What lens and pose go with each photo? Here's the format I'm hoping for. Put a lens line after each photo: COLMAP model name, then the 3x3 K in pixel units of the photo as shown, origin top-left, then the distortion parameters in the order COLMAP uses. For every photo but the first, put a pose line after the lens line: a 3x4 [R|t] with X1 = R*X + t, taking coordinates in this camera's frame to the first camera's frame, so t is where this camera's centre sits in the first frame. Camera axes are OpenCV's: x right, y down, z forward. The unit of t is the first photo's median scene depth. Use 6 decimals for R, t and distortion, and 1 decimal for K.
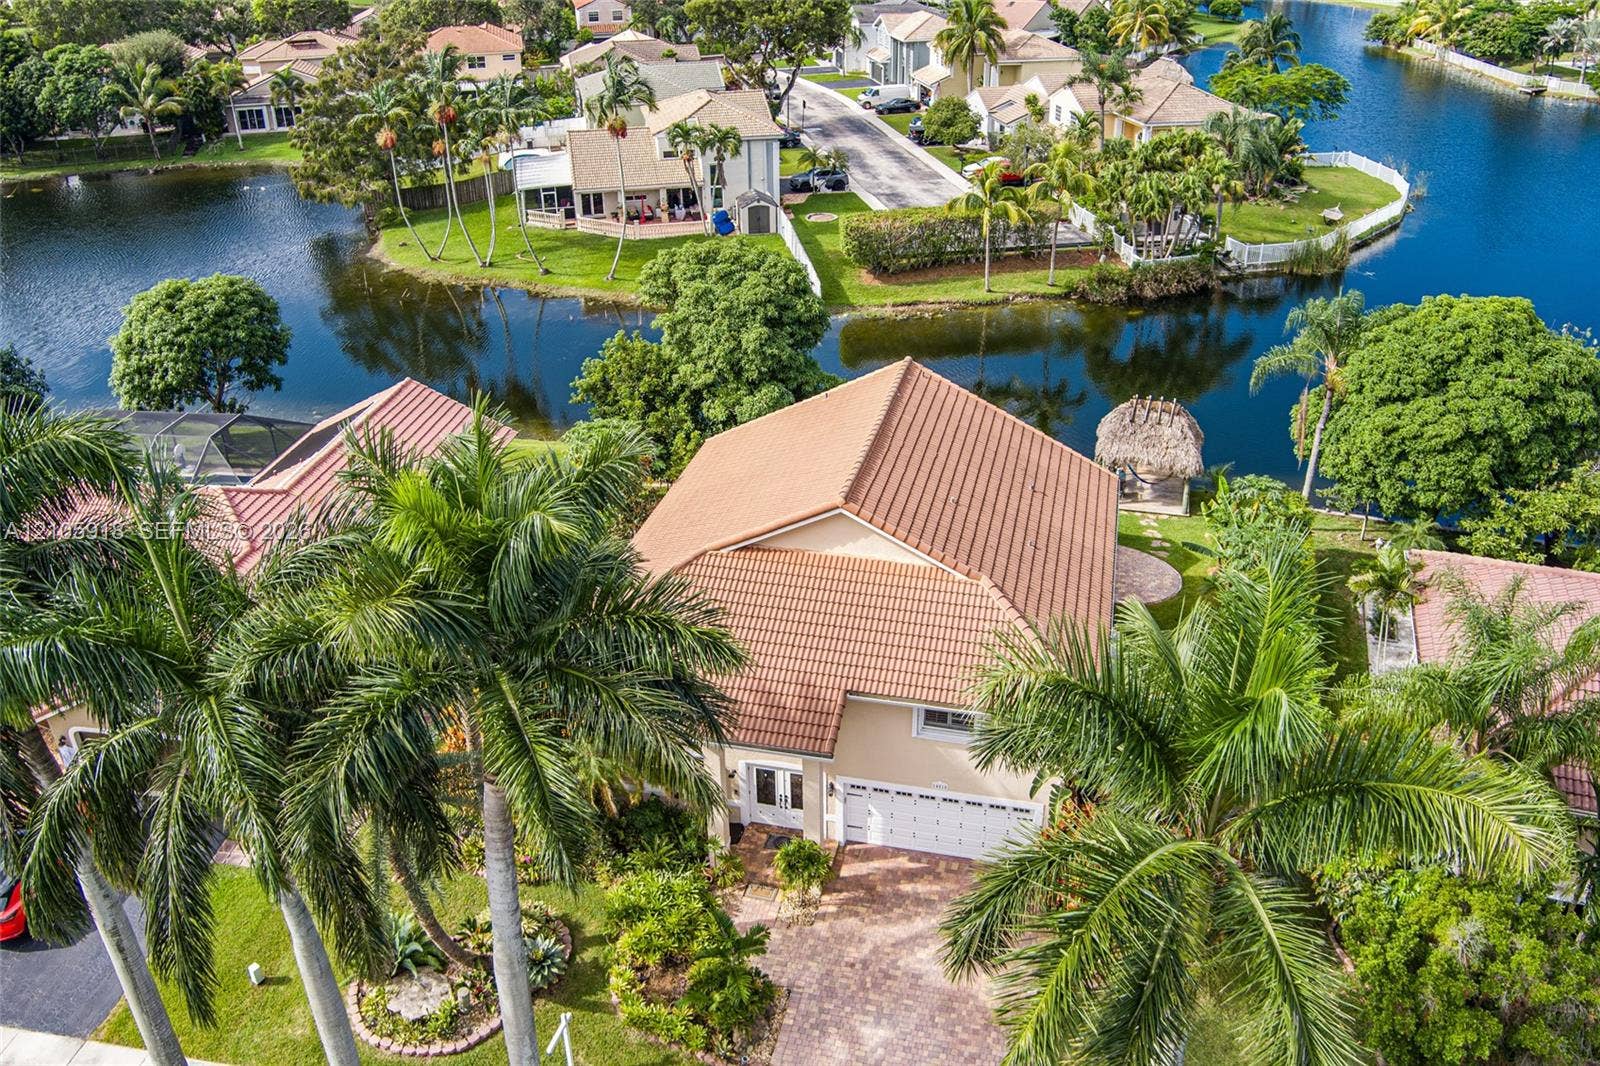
lens RADIAL K [[1285.8, 0, 800.0], [0, 1285.8, 533.0], [0, 0, 1]] dist [-0.061223, 0.003242]
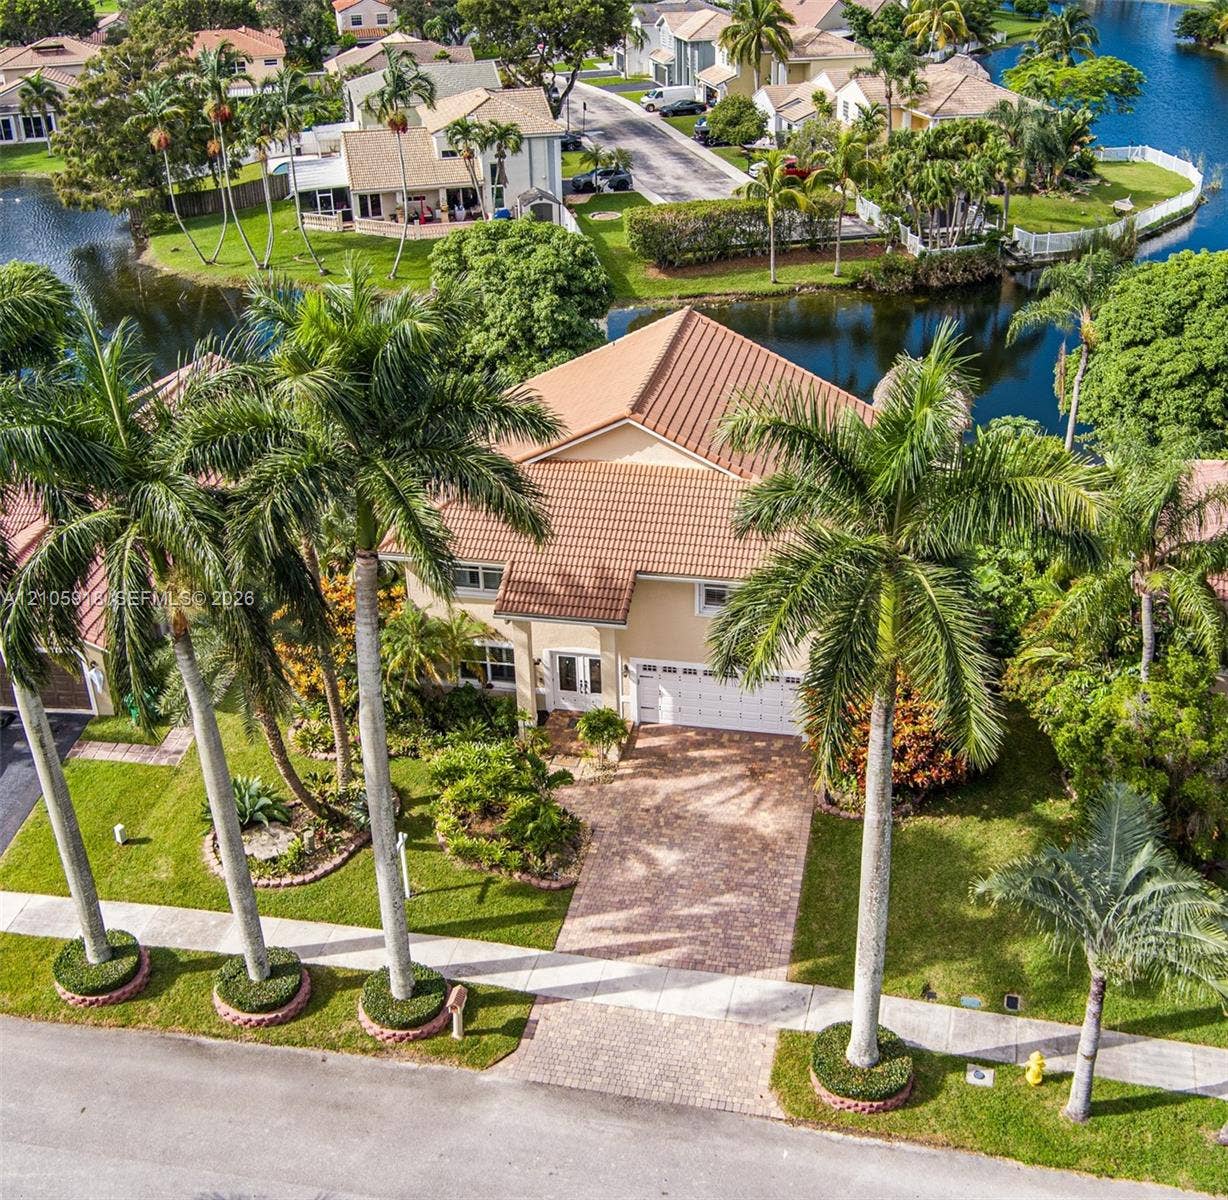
lens RADIAL K [[1442.6, 0, 640.4], [0, 1442.6, 598.2], [0, 0, 1]] dist [-0.054517, -0.009612]
pose [[0.999101, -0.022839, 0.035707, -0.002606], [0.022998, 0.999727, -0.004052, 0.056234], [-0.035605, 0.004870, 0.999354, -0.108061]]
